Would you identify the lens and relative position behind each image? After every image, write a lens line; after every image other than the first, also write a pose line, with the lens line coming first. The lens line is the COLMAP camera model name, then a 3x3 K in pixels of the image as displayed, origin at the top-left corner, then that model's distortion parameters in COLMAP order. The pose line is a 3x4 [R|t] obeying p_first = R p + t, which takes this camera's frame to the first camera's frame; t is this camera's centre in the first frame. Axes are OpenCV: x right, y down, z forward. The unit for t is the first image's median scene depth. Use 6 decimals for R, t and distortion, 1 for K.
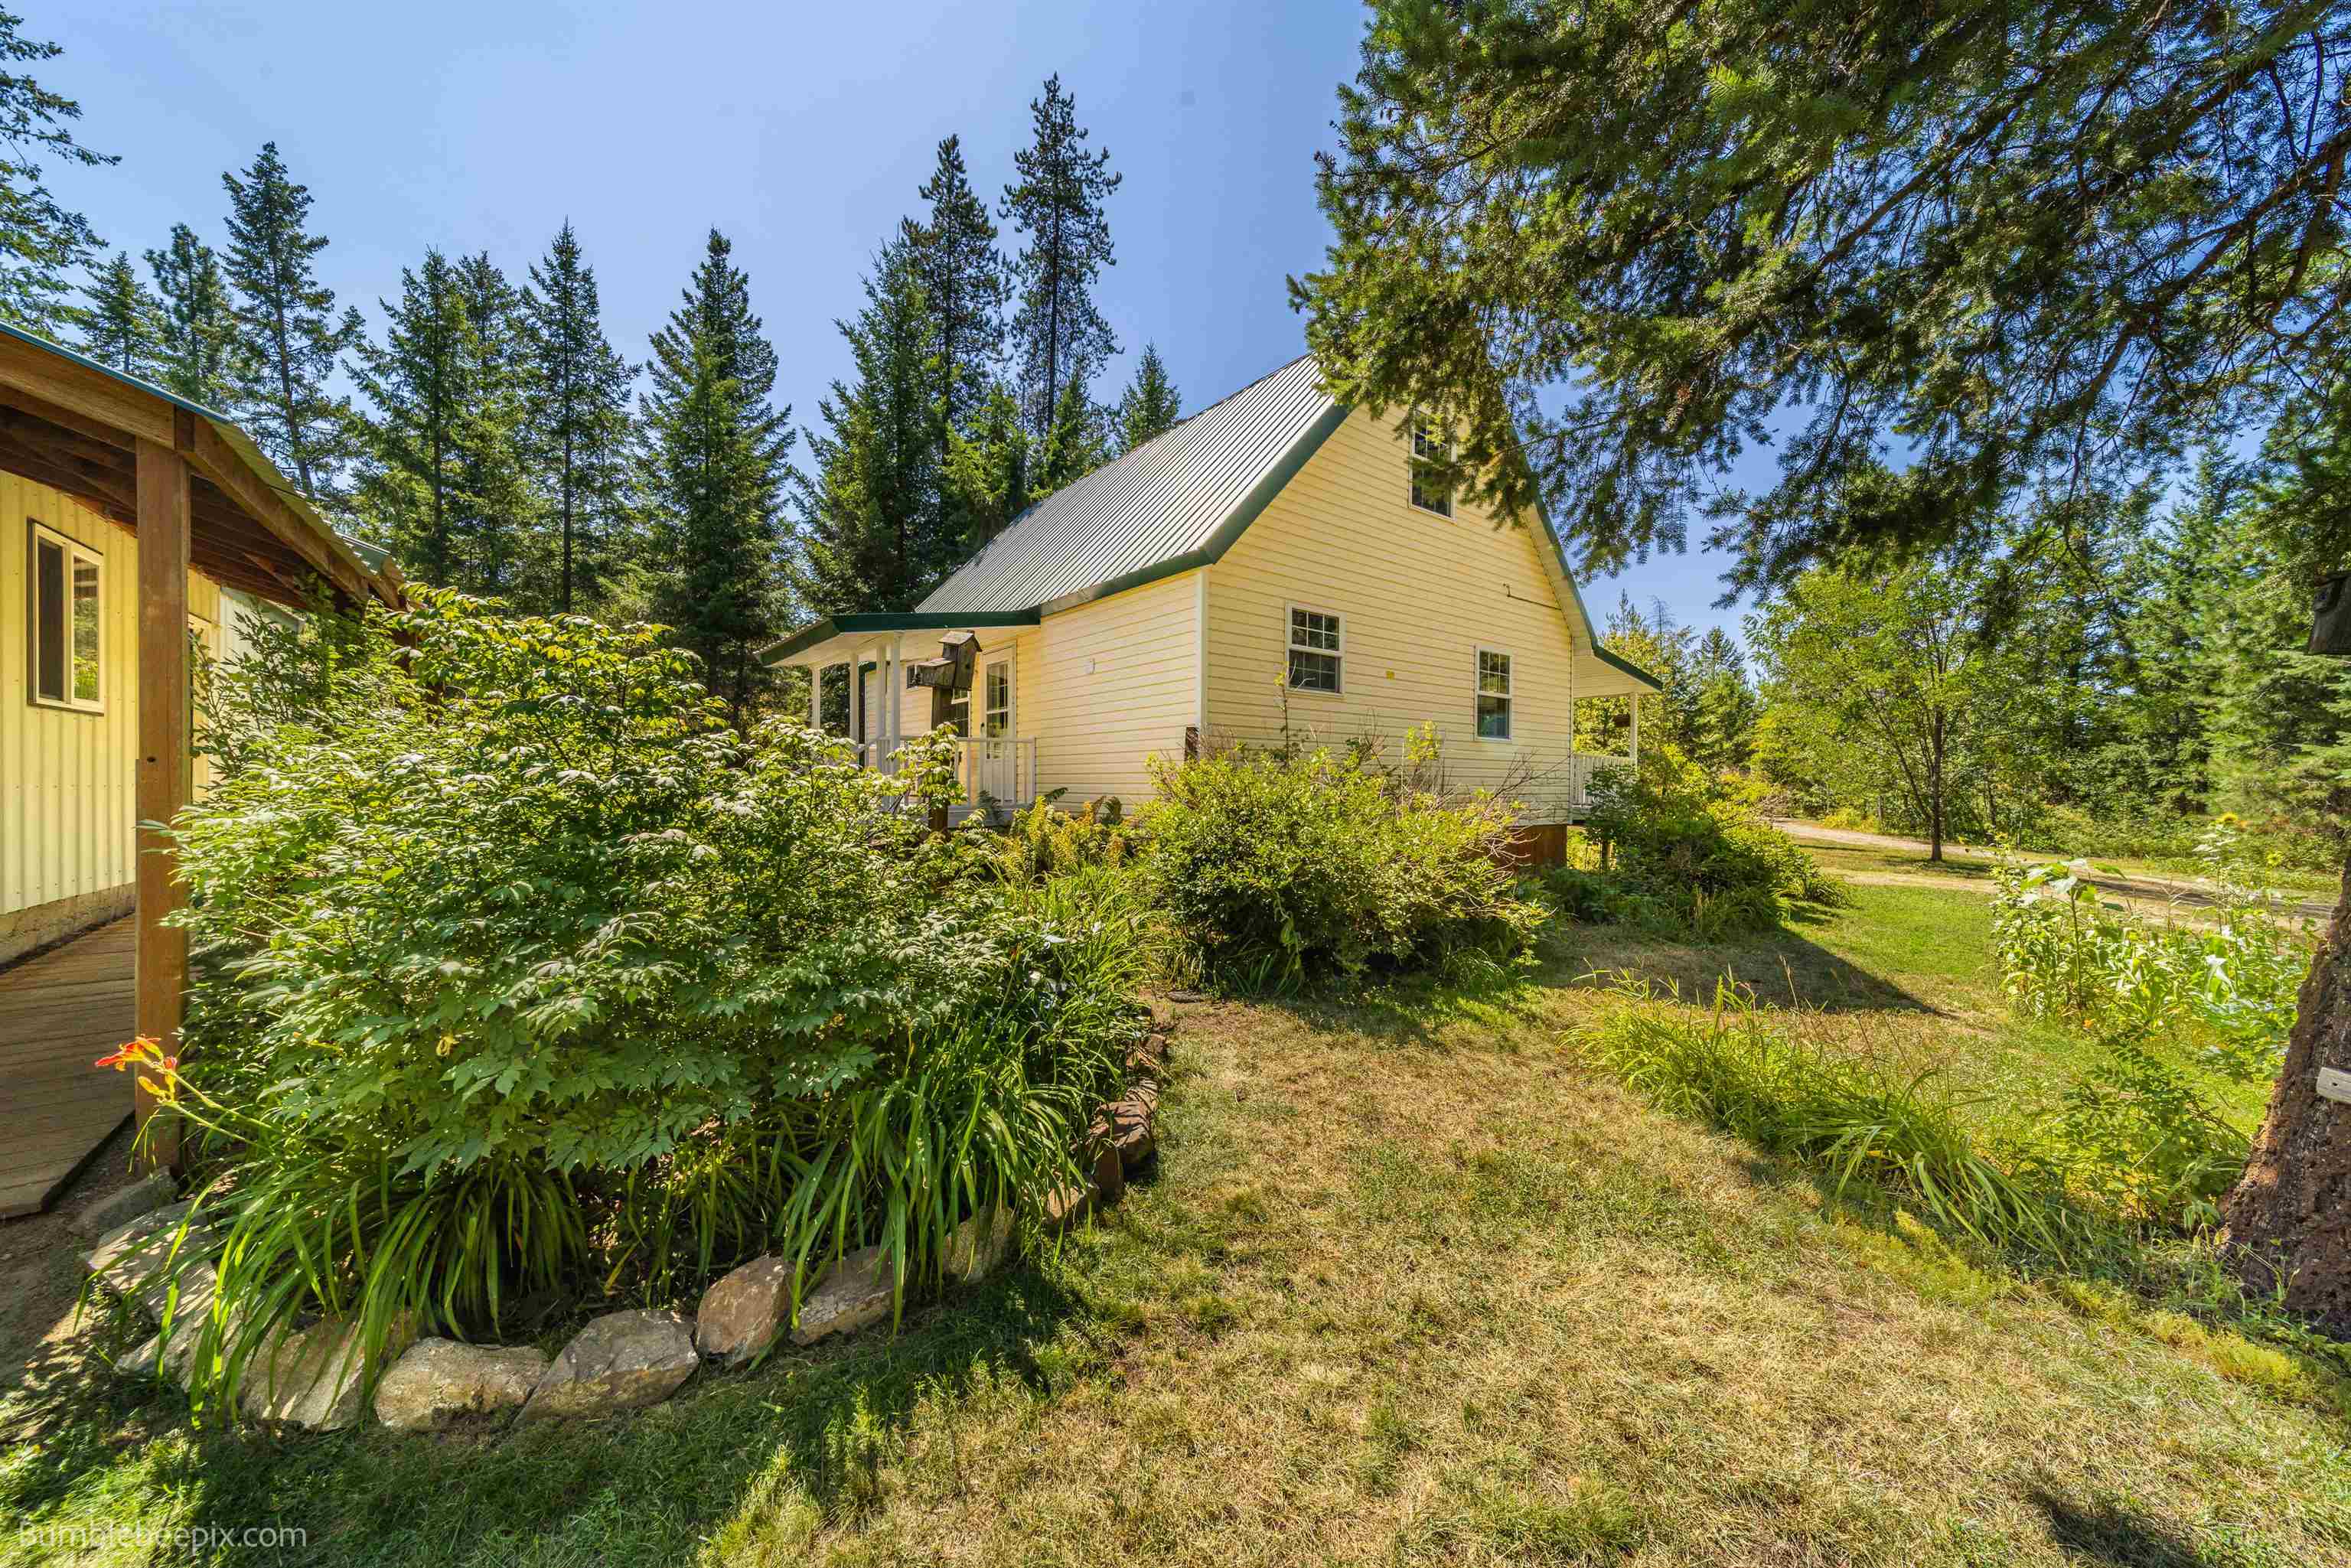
lens RADIAL K [[821.4, 0, 1178.4], [0, 821.4, 790.9], [0, 0, 1]] dist [0.013978, -0.001130]
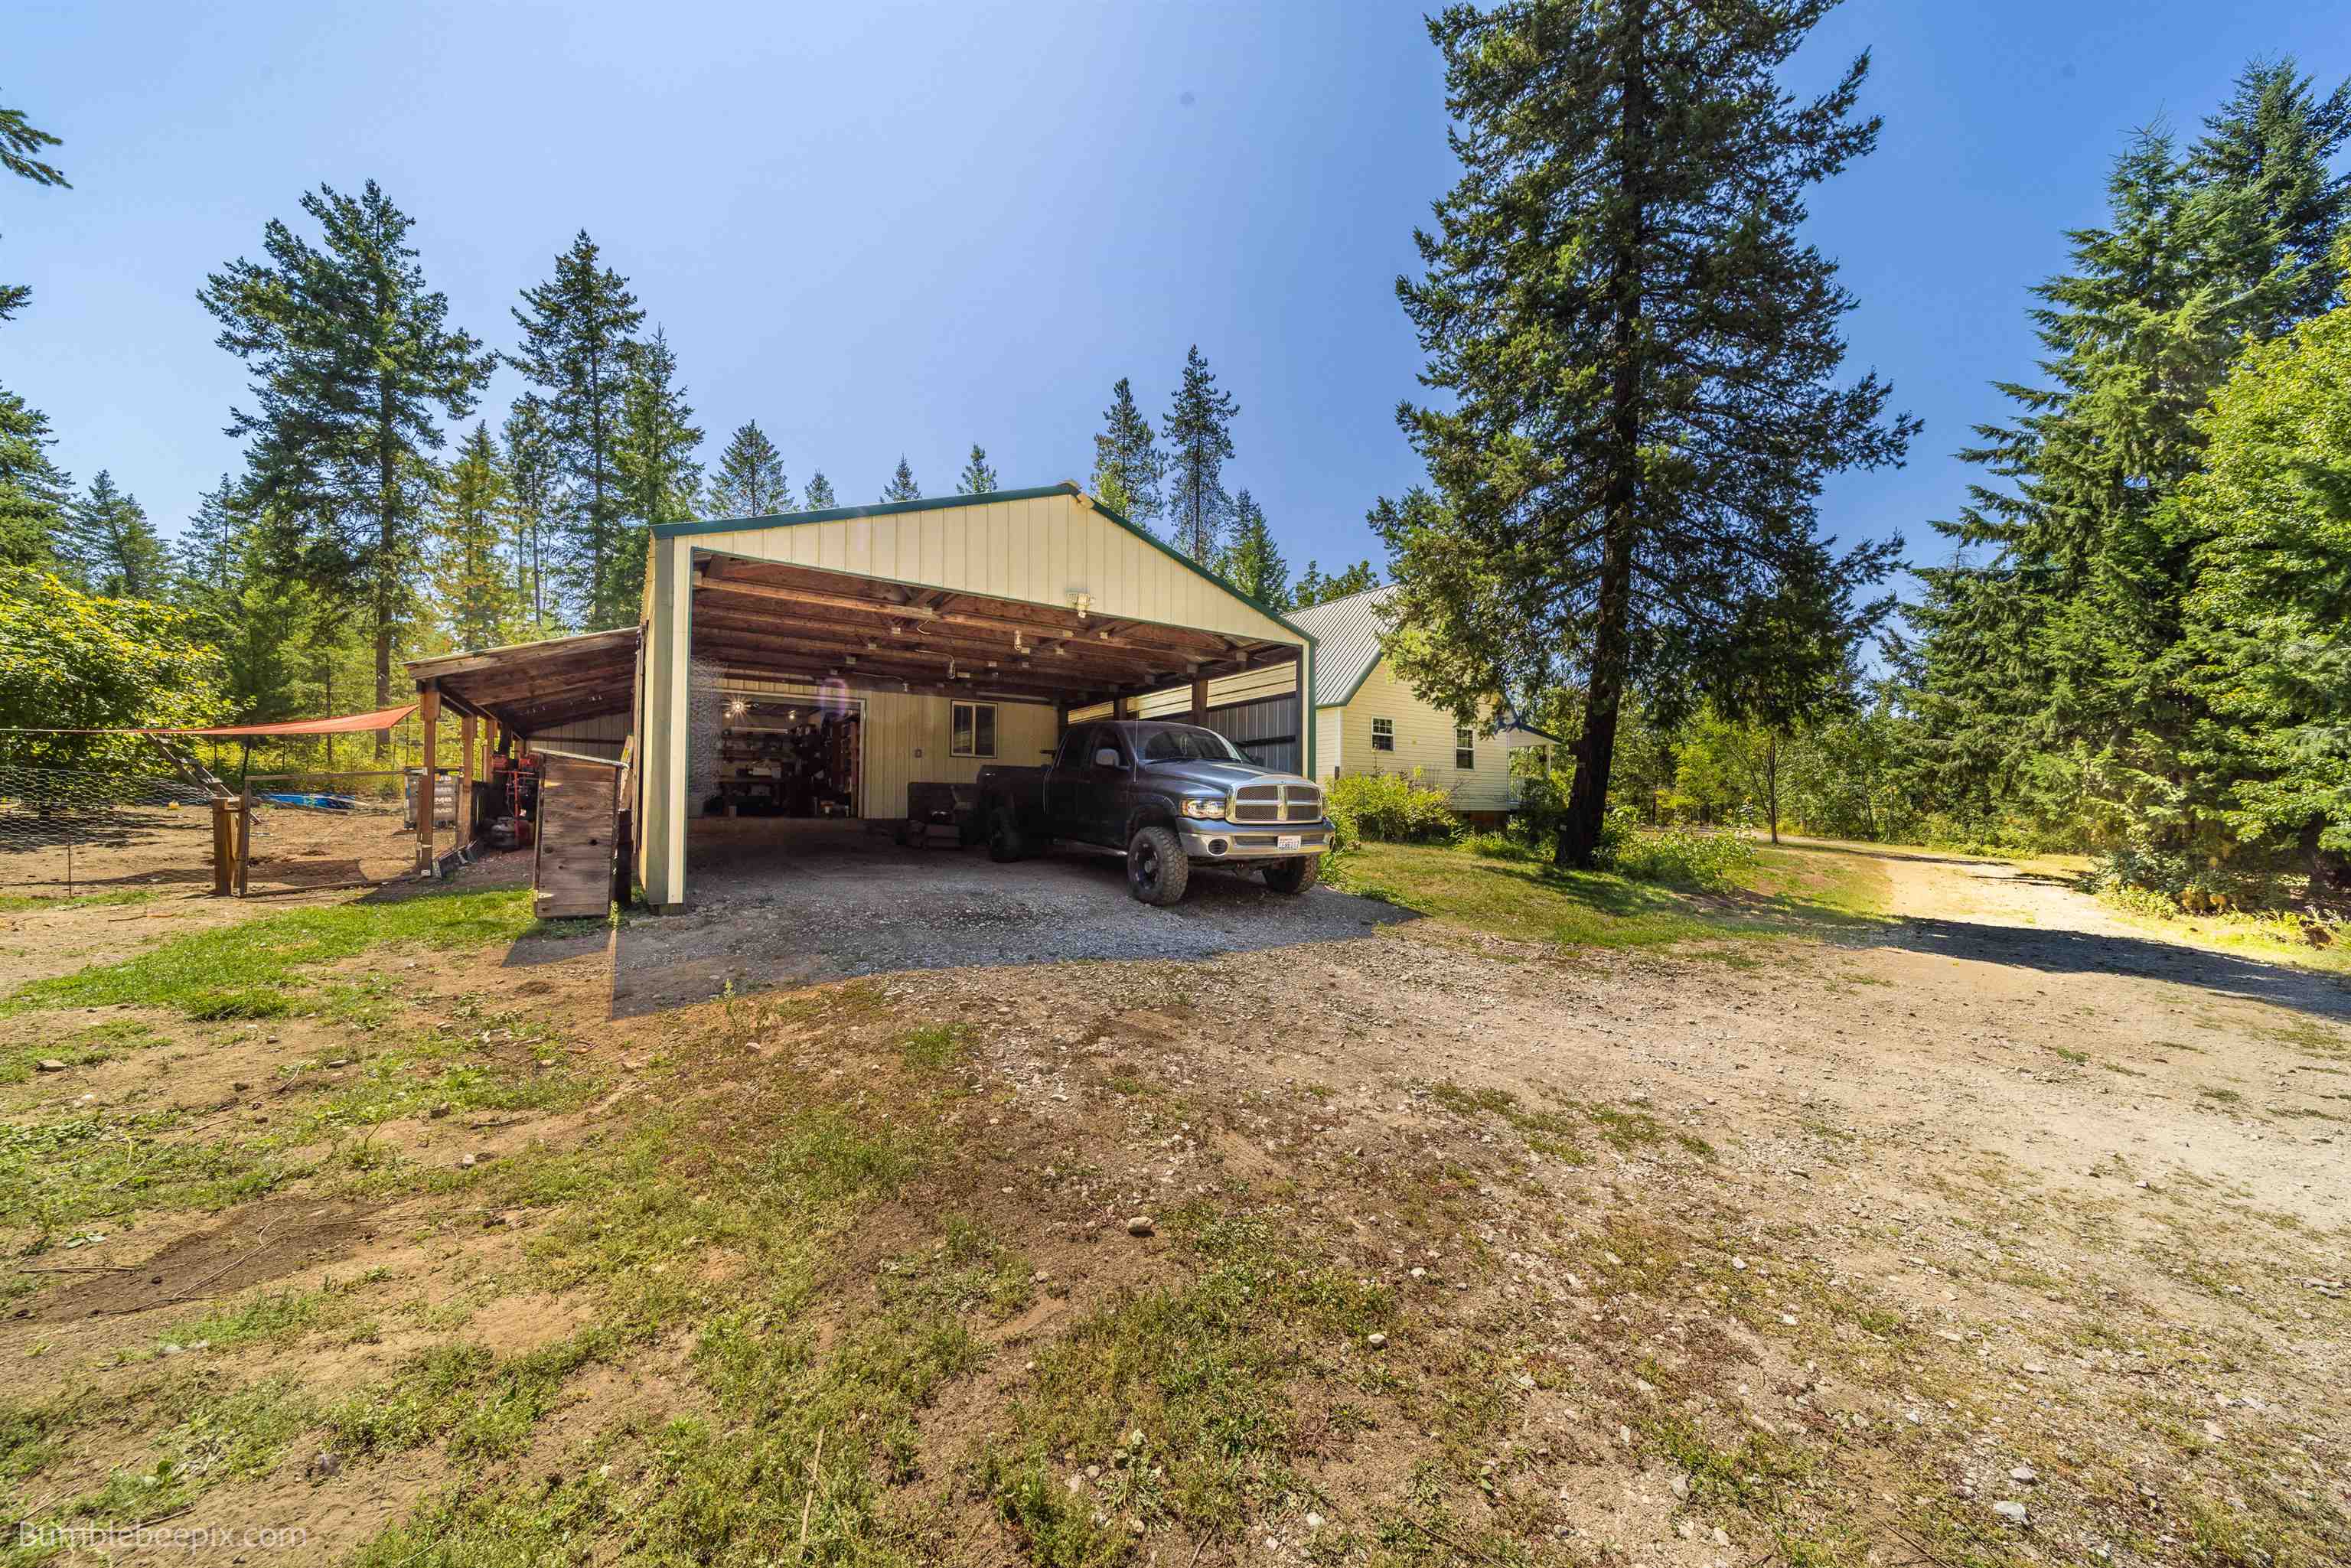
lens RADIAL K [[821.4, 0, 1174.3], [0, 821.4, 788.9], [0, 0, 1]] dist [0.013978, -0.001130]
pose [[0.998730, -0.007068, -0.049893, -0.119135], [0.005313, 0.999365, -0.035231, 0.026013], [0.050110, 0.034921, 0.998133, -0.525902]]
